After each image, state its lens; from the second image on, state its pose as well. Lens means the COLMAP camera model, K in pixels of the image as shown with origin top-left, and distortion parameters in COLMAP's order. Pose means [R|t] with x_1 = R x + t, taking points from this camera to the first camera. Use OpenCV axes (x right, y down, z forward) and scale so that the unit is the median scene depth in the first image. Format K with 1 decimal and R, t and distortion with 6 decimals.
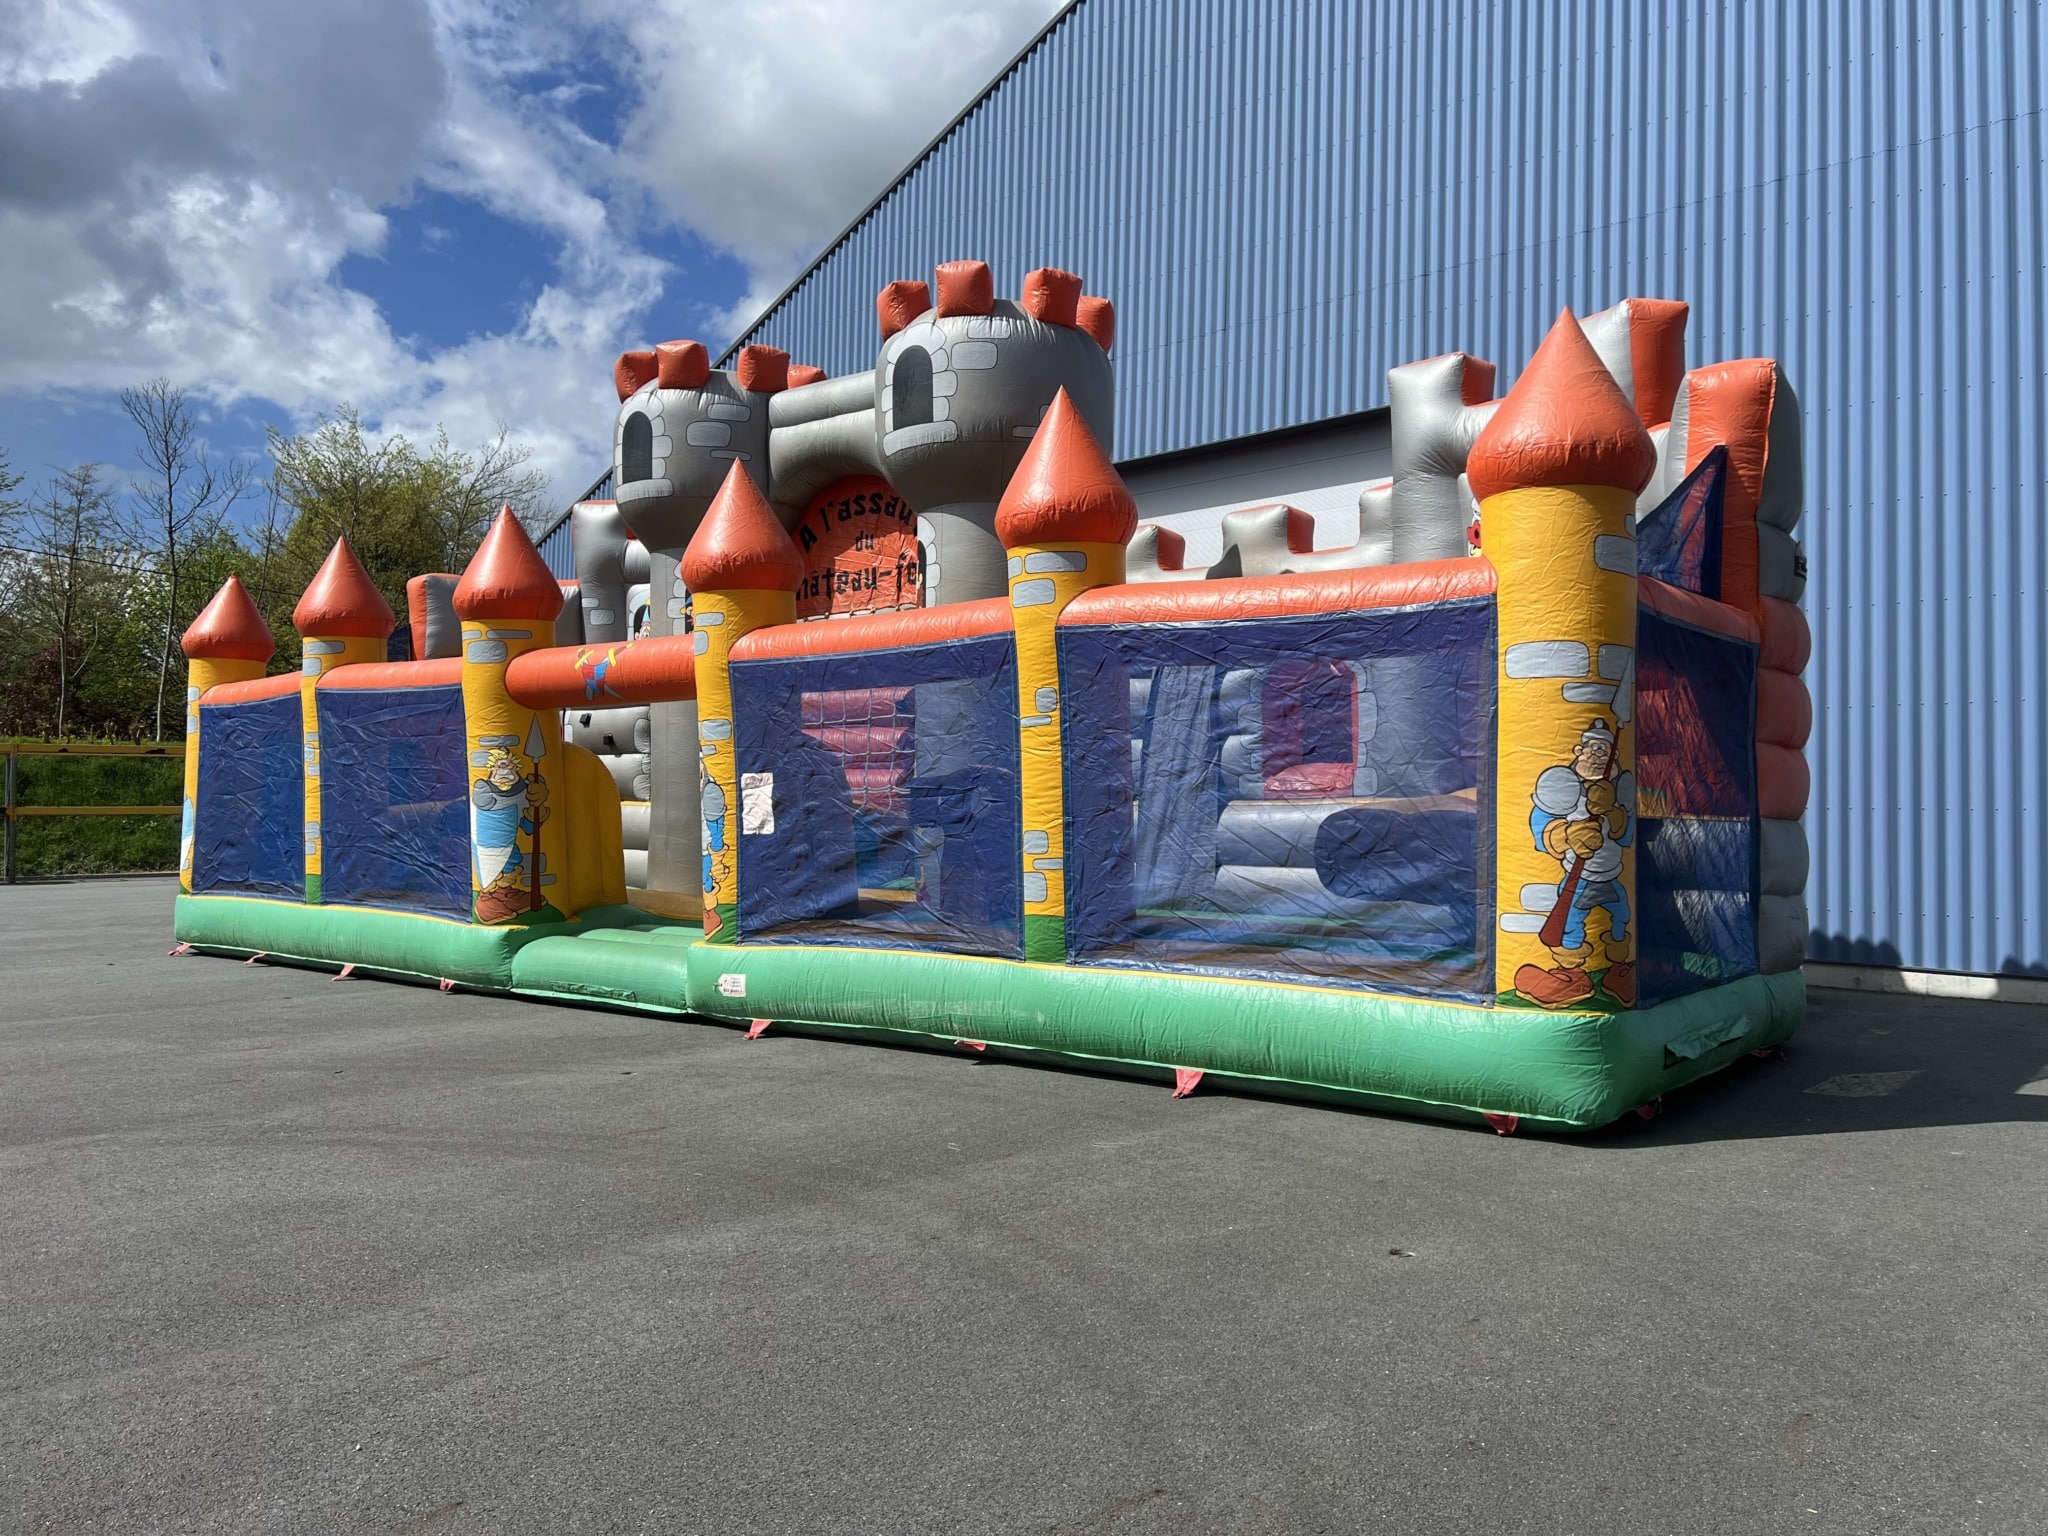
lens RADIAL K [[1528.6, 0, 1037.0], [0, 1528.6, 761.3], [0, 0, 1]] dist [0.081602, -0.108417]
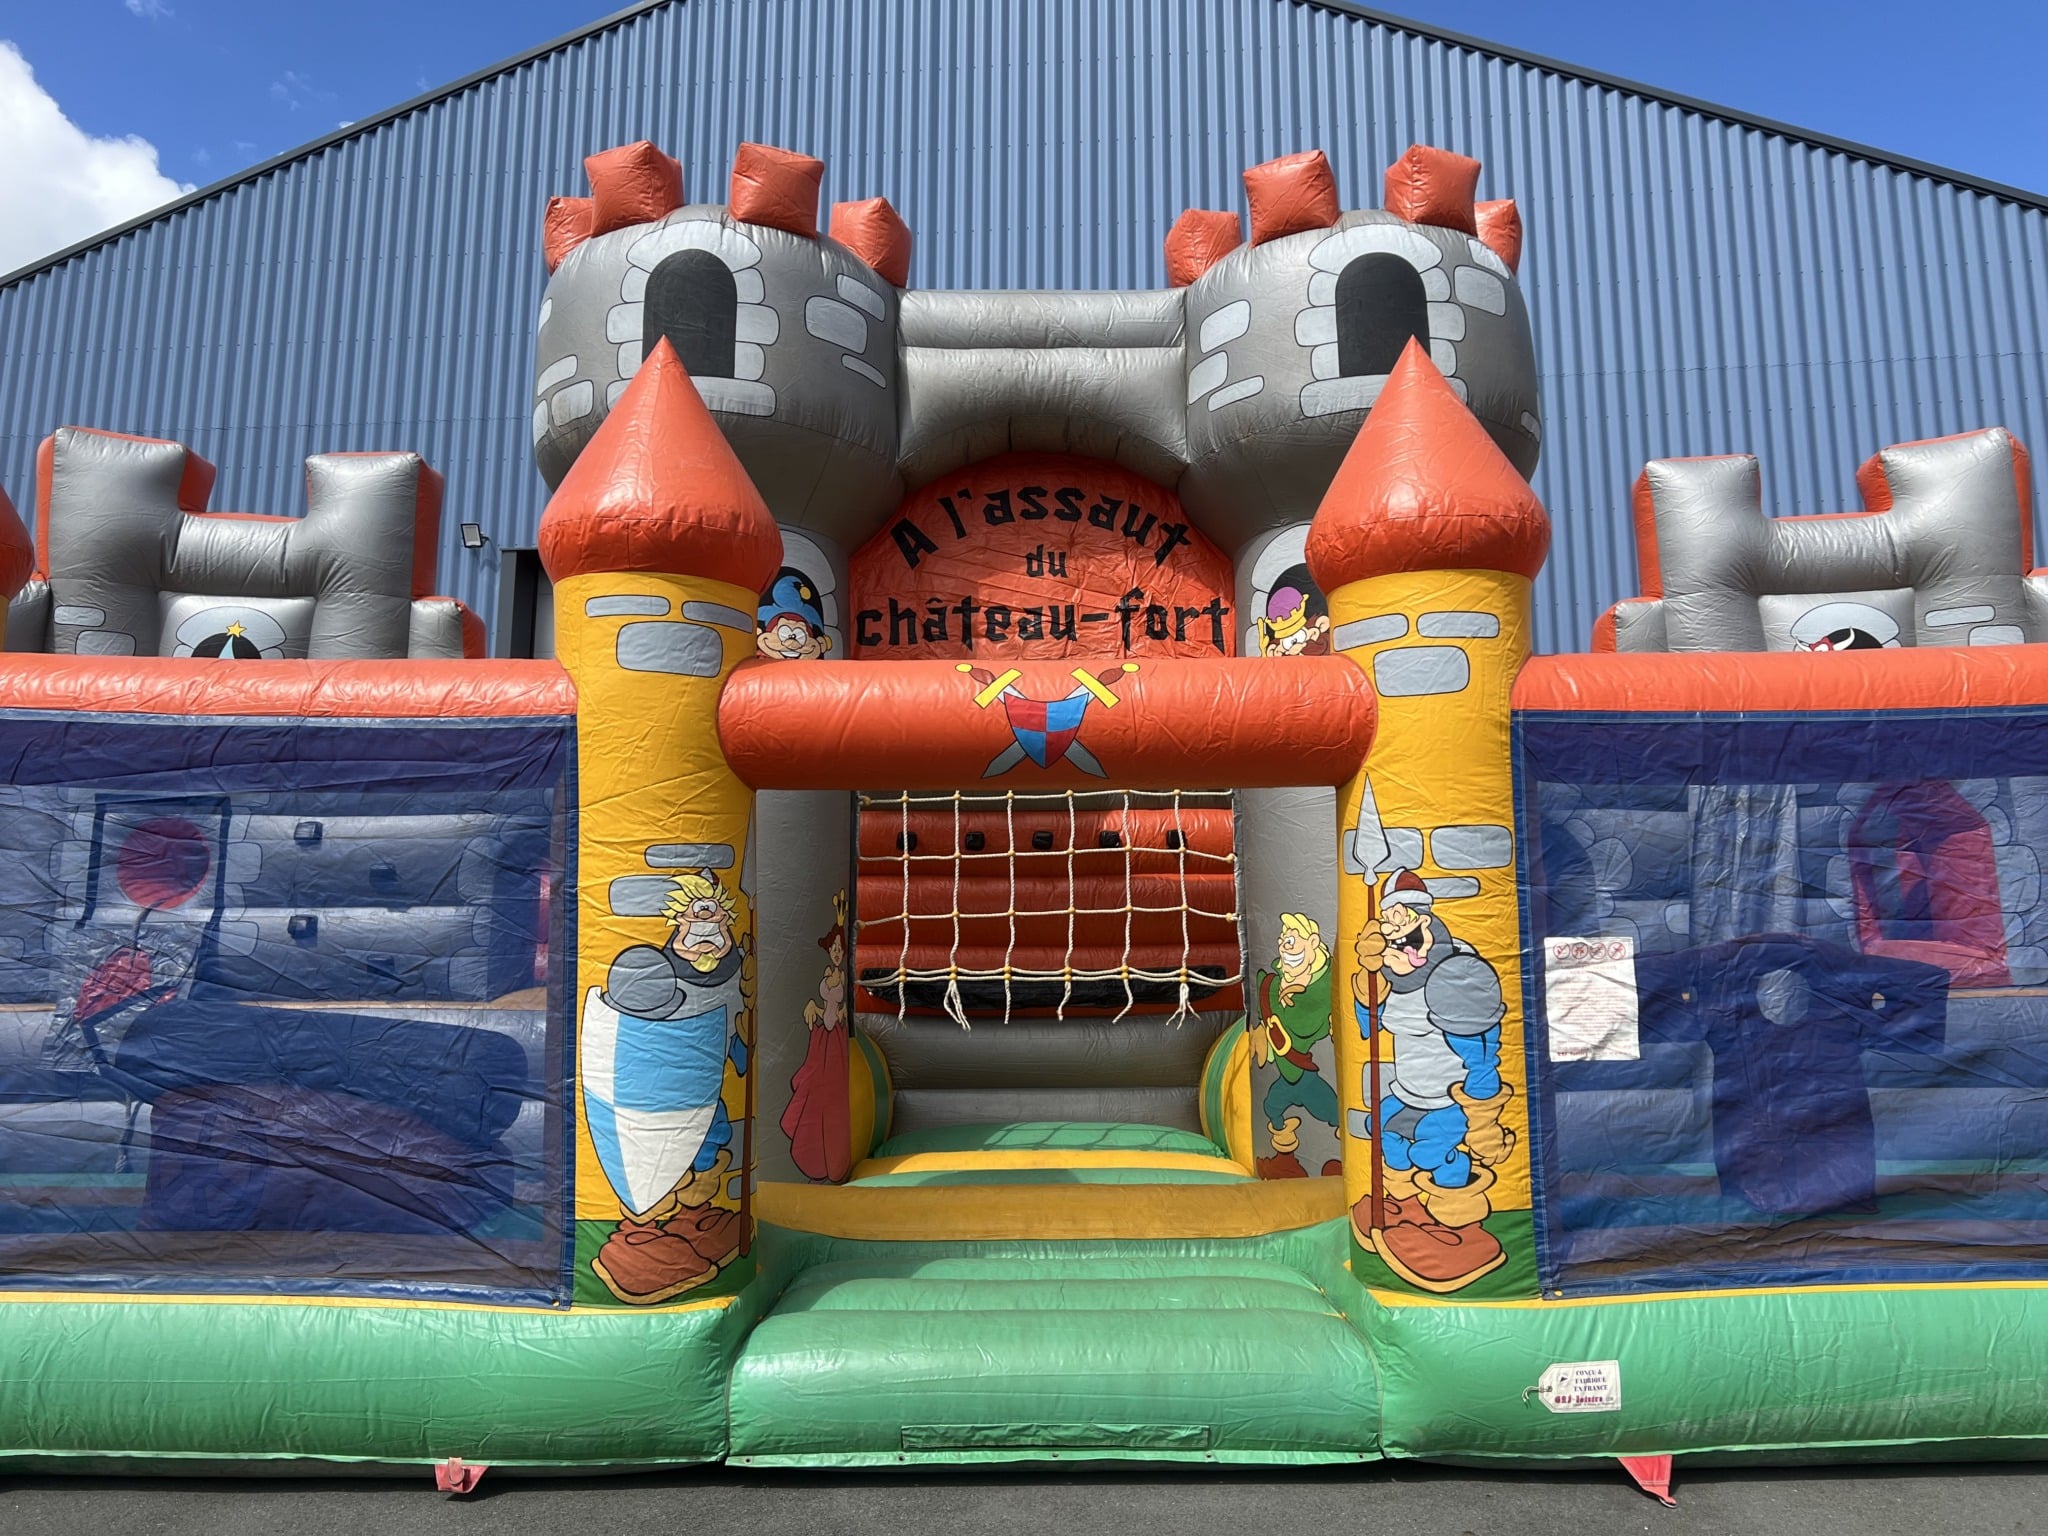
lens RADIAL K [[1528.6, 0, 1037.0], [0, 1528.6, 761.3], [0, 0, 1]] dist [0.081602, -0.108417]
pose [[0.781905, 0.088814, 0.617038, -0.539432], [-0.010230, 0.991494, -0.129749, 0.015353], [-0.623313, 0.095139, 0.776163, 0.602285]]
